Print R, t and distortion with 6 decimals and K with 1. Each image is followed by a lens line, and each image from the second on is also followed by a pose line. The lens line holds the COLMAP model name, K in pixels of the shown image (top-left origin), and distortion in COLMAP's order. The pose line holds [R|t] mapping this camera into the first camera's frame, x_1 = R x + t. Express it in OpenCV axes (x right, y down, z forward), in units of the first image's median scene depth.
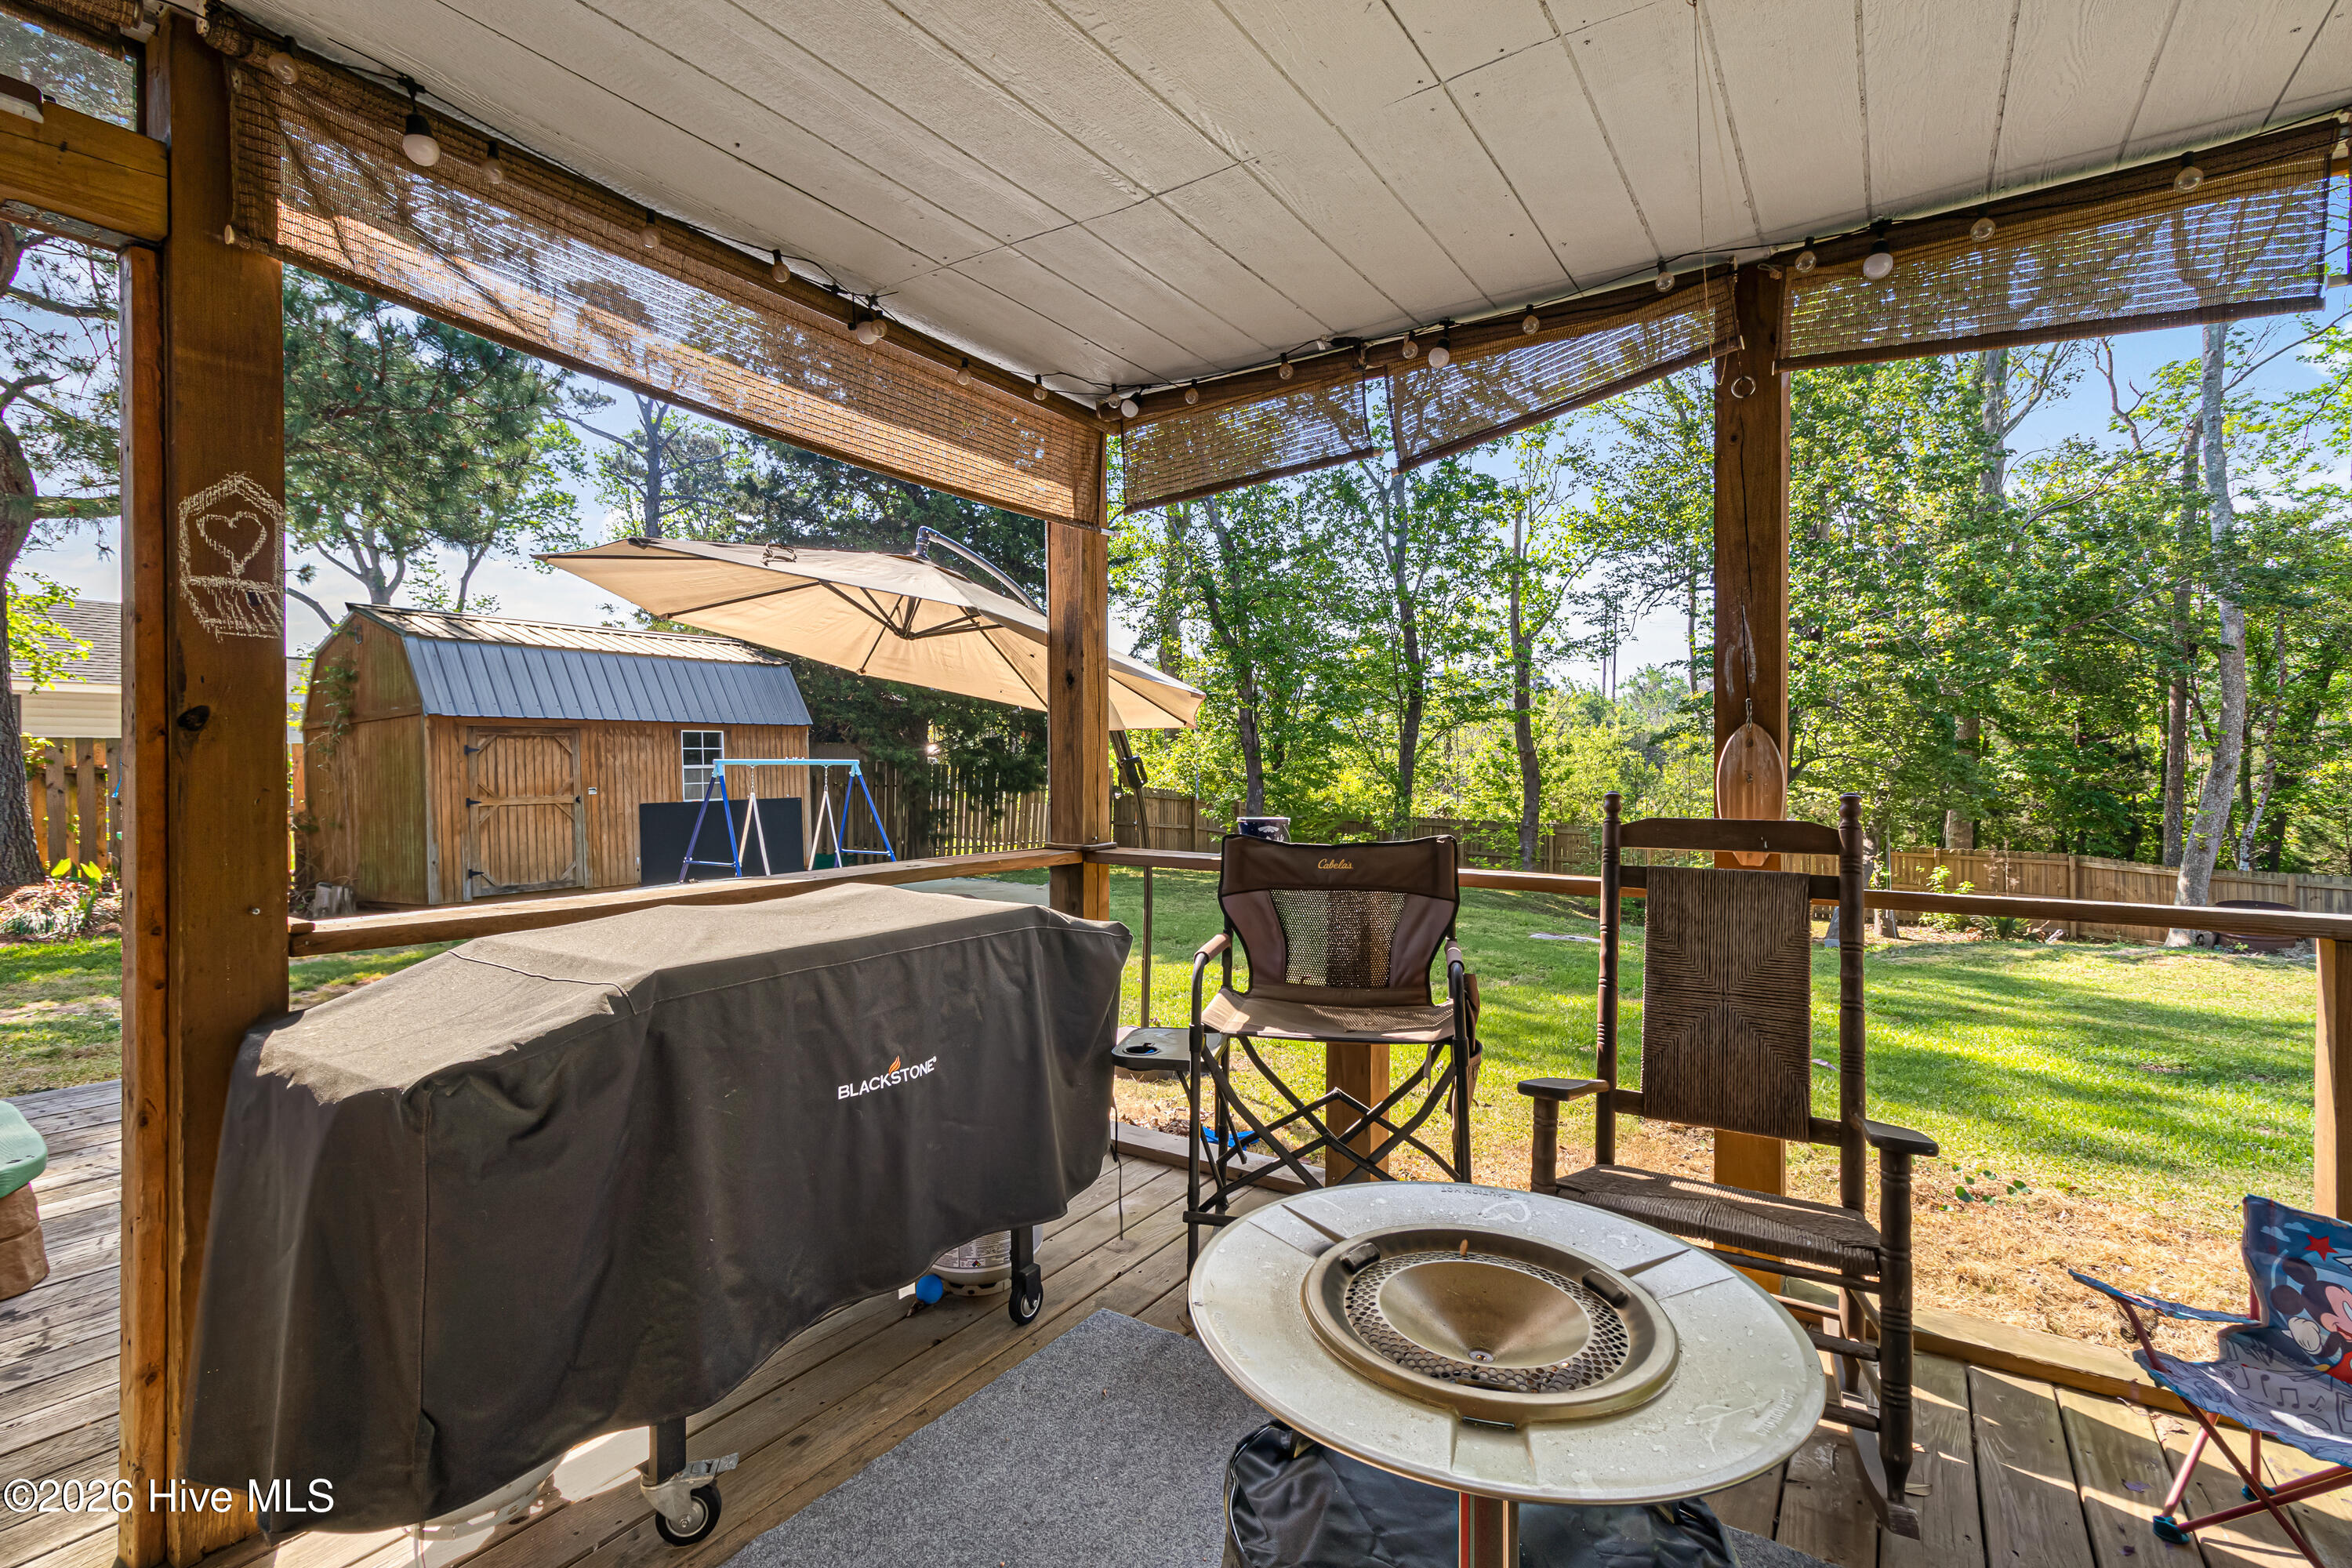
lens RADIAL K [[1092.3, 0, 1195.0], [0, 1092.3, 760.3], [0, 0, 1]] dist [0.000325, -0.000186]
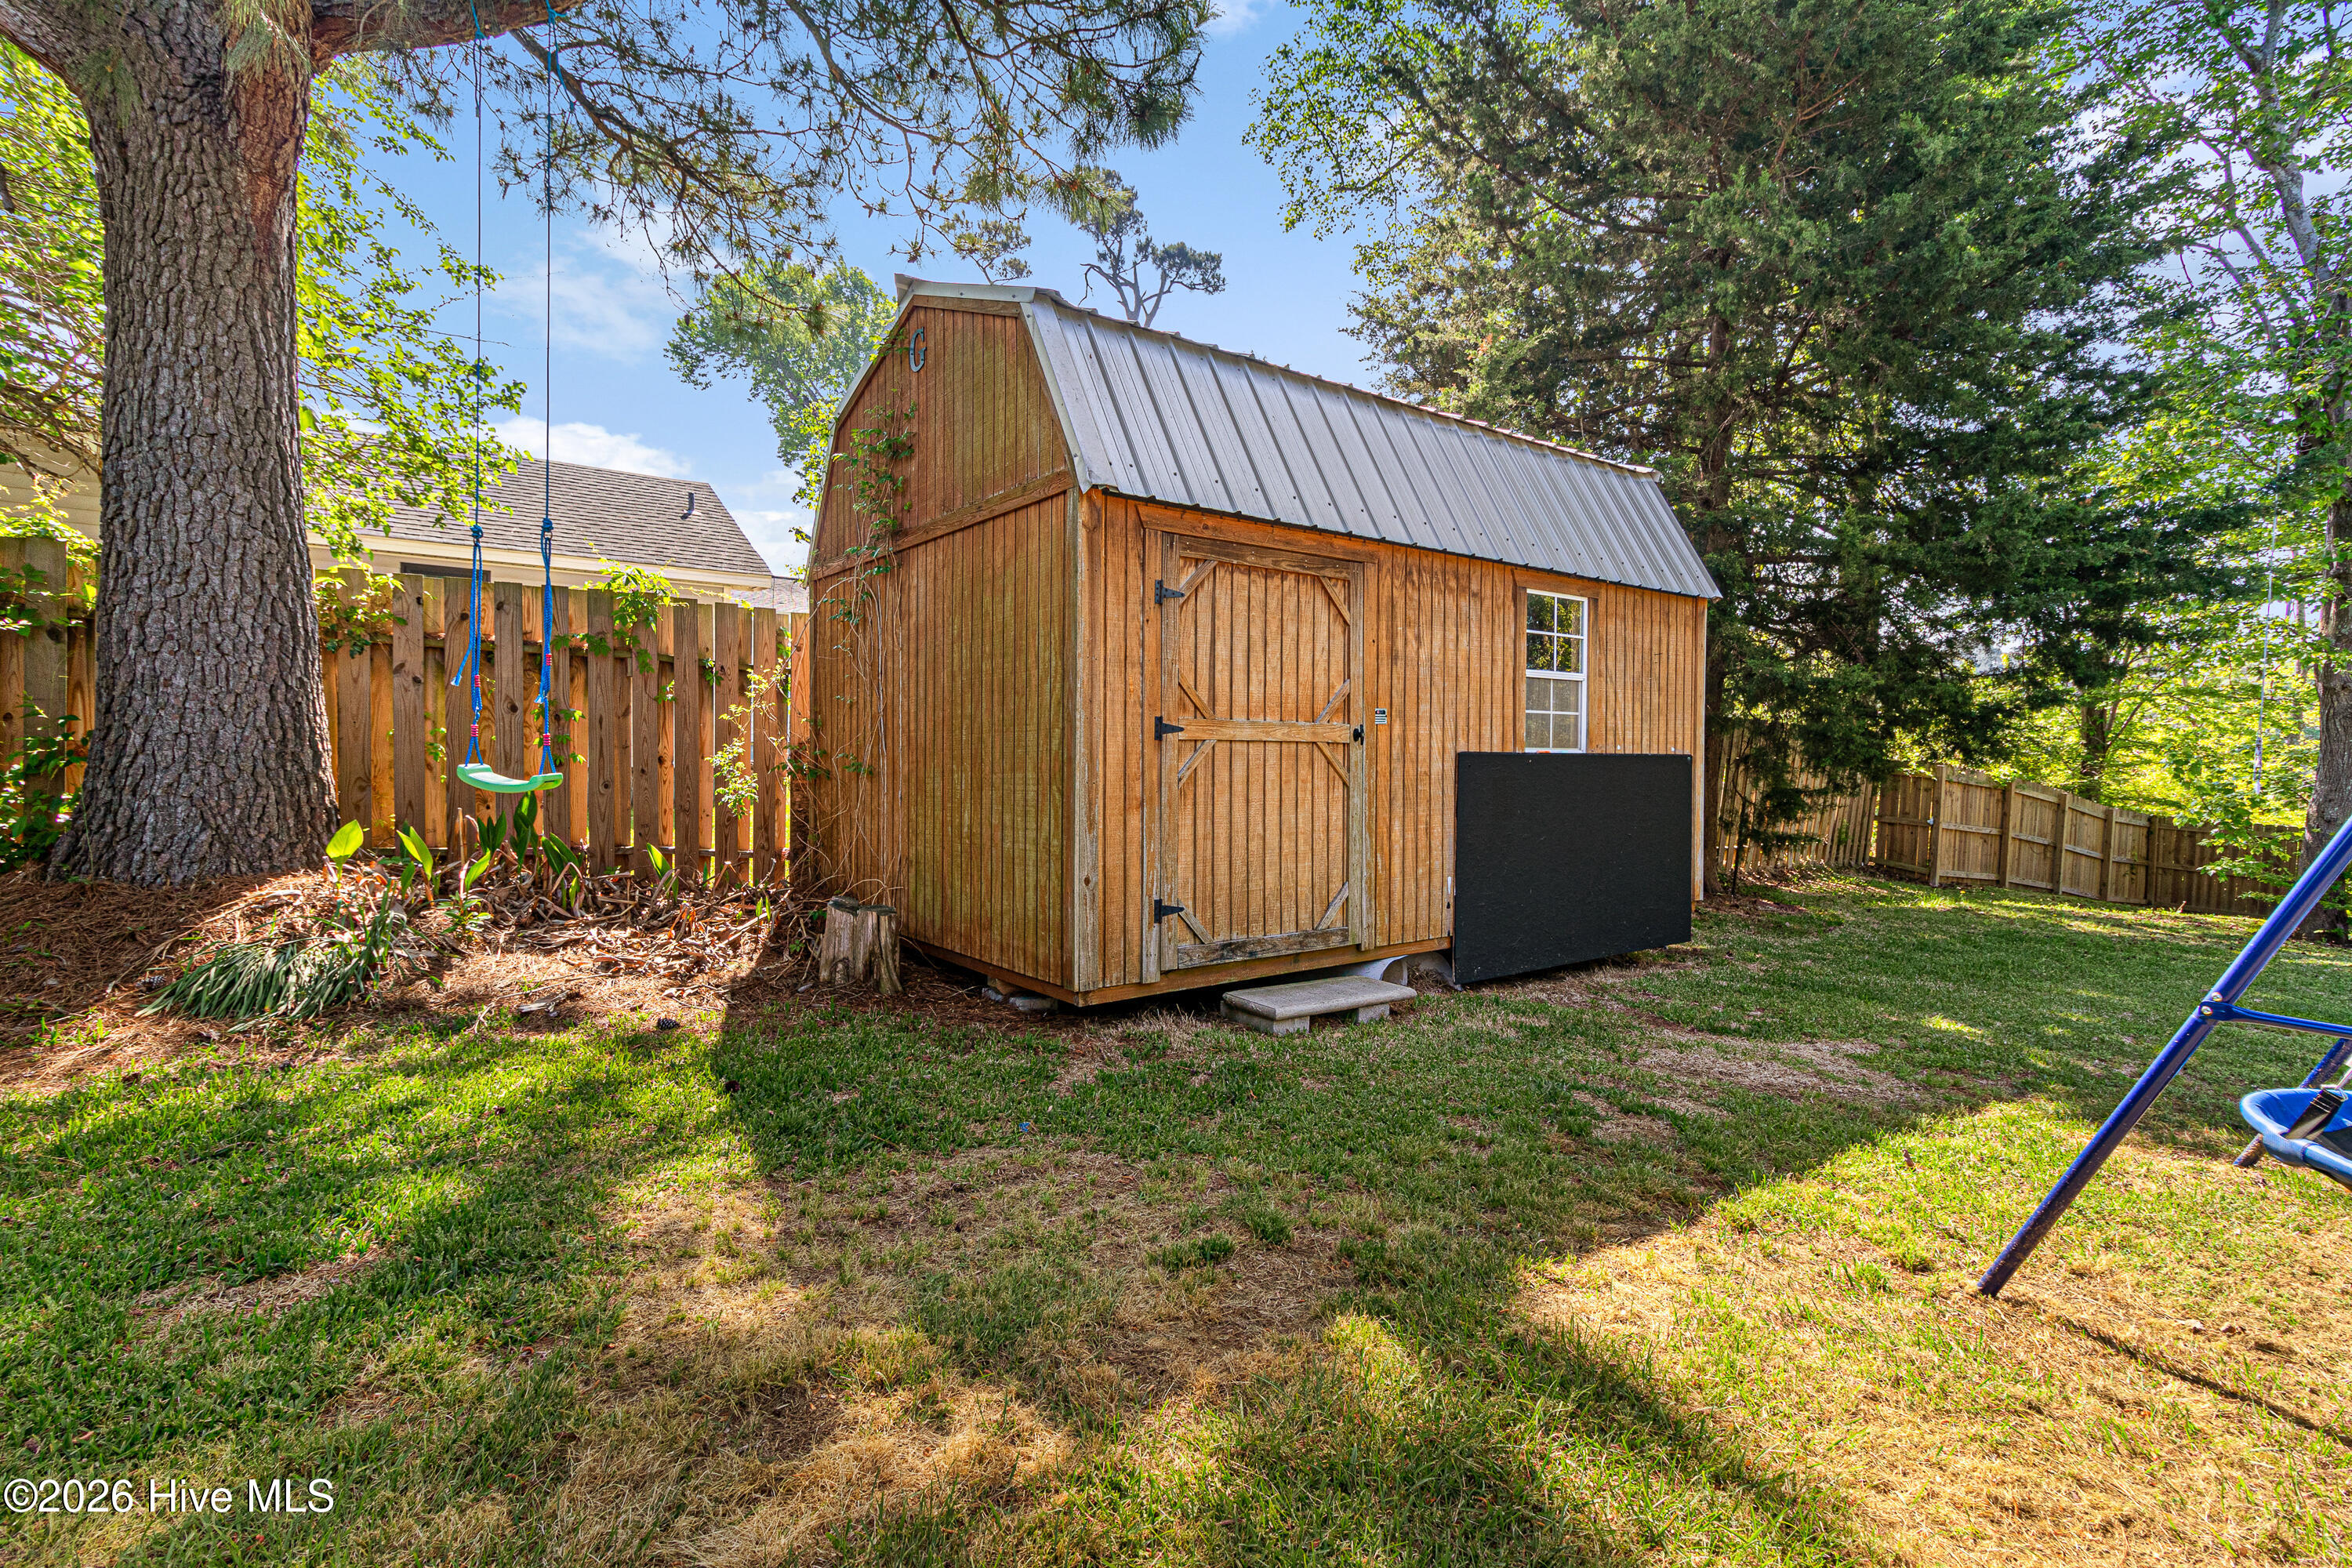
lens RADIAL K [[1092.3, 0, 1195.0], [0, 1092.3, 760.3], [0, 0, 1]] dist [0.000325, -0.000186]
pose [[0.943461, 0.043358, -0.328637, -0.505444], [-0.035537, 0.998925, 0.029769, 0.036679], [0.329574, -0.016407, 0.943987, 0.613498]]
